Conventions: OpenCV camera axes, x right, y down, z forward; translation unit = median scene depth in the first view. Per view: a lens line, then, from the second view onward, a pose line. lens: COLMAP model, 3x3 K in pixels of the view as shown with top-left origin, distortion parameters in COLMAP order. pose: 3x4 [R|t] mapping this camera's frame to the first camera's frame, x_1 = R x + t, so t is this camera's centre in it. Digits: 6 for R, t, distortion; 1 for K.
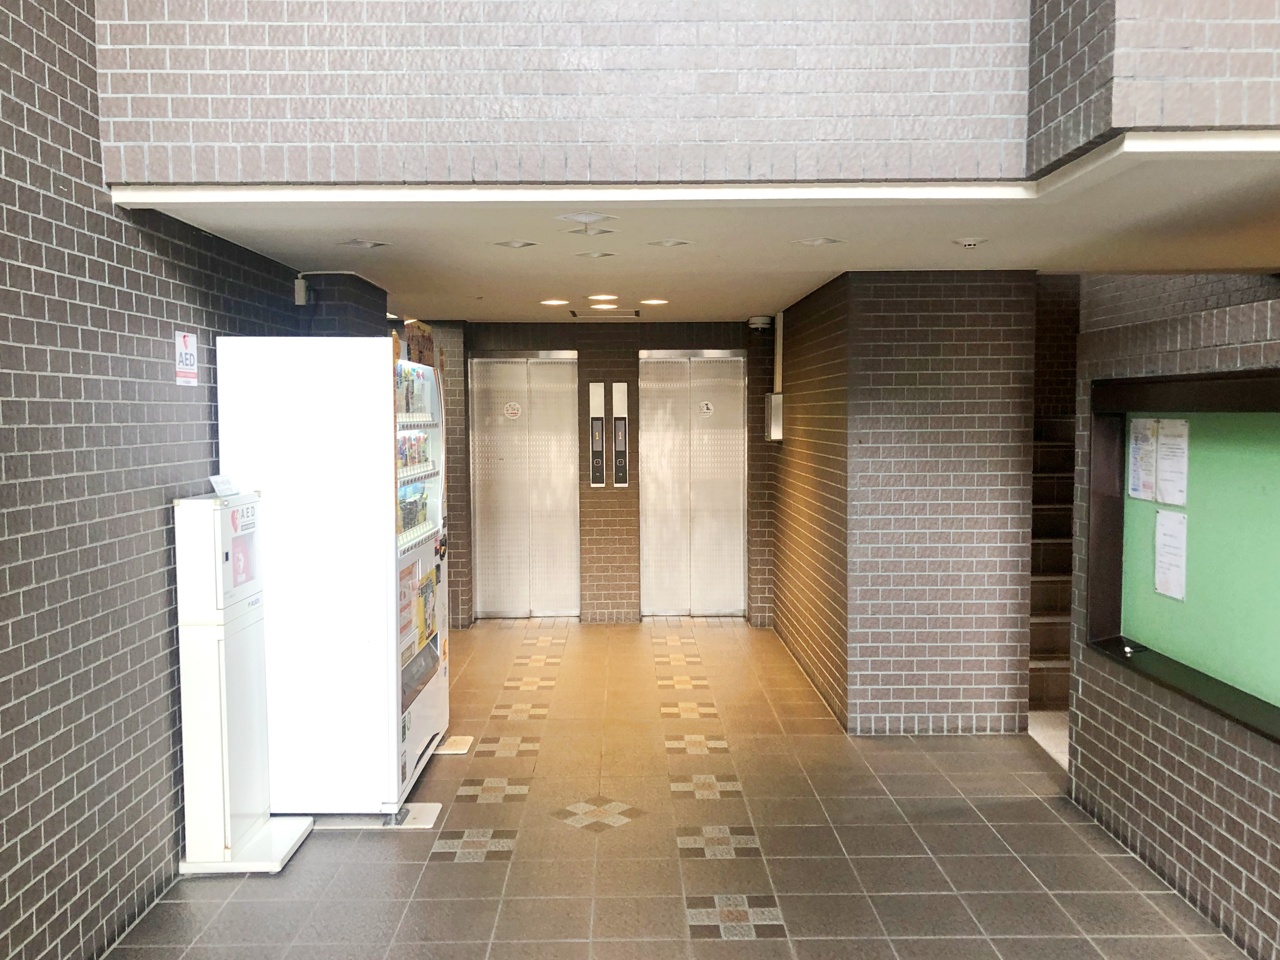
lens RADIAL K [[1075.9, 0, 640.0], [0, 1075.9, 480.0], [0, 0, 1]] dist [0.004106, 0.013920]
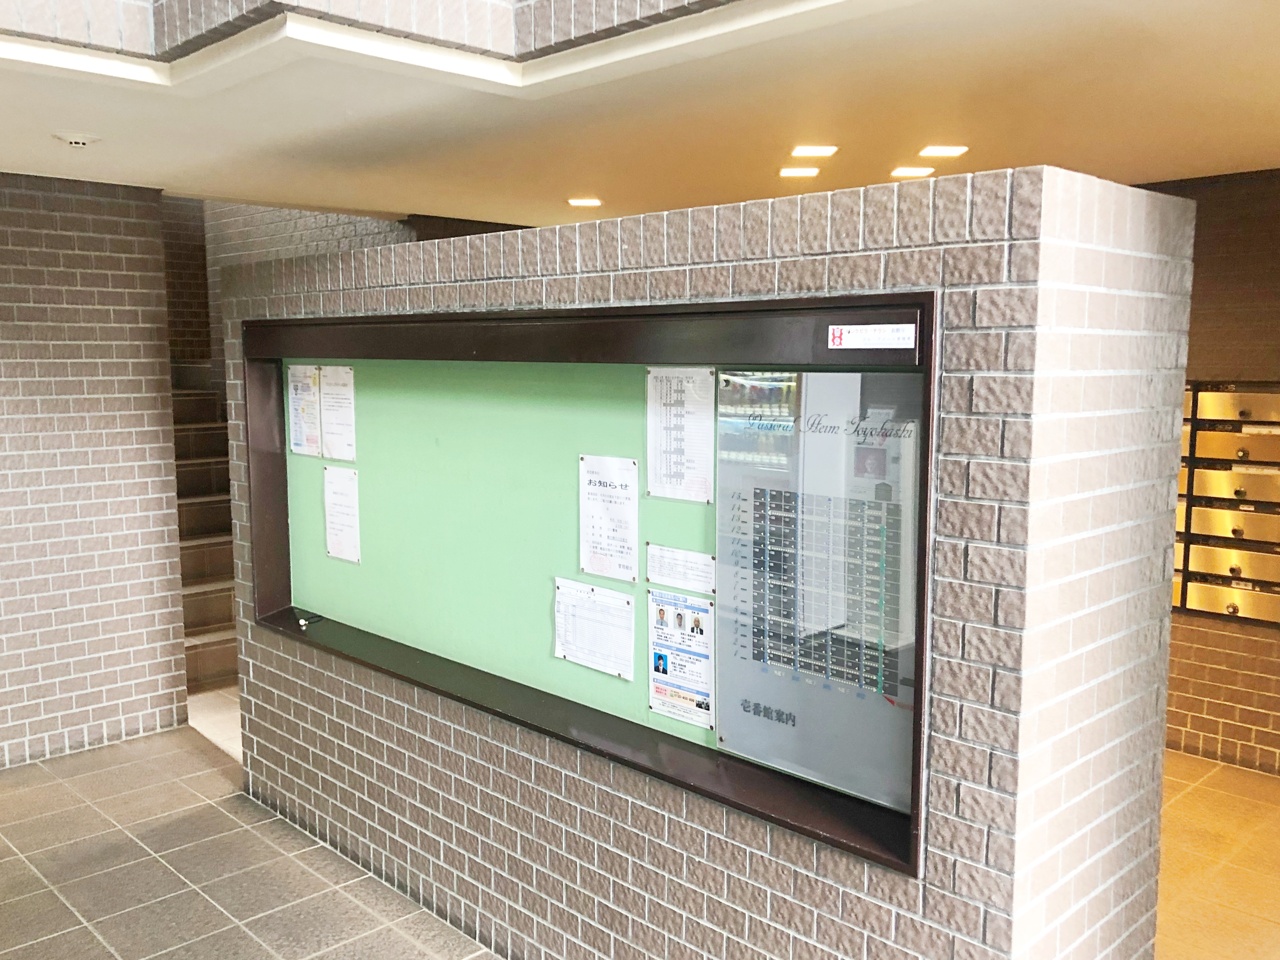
lens RADIAL K [[1075.9, 0, 640.0], [0, 1075.9, 480.0], [0, 0, 1]] dist [0.004106, 0.013920]
pose [[0.712639, -0.077042, 0.697287, 0.031524], [0.039799, 0.996791, 0.069458, -0.012046], [-0.700401, -0.021747, 0.713418, 0.149495]]
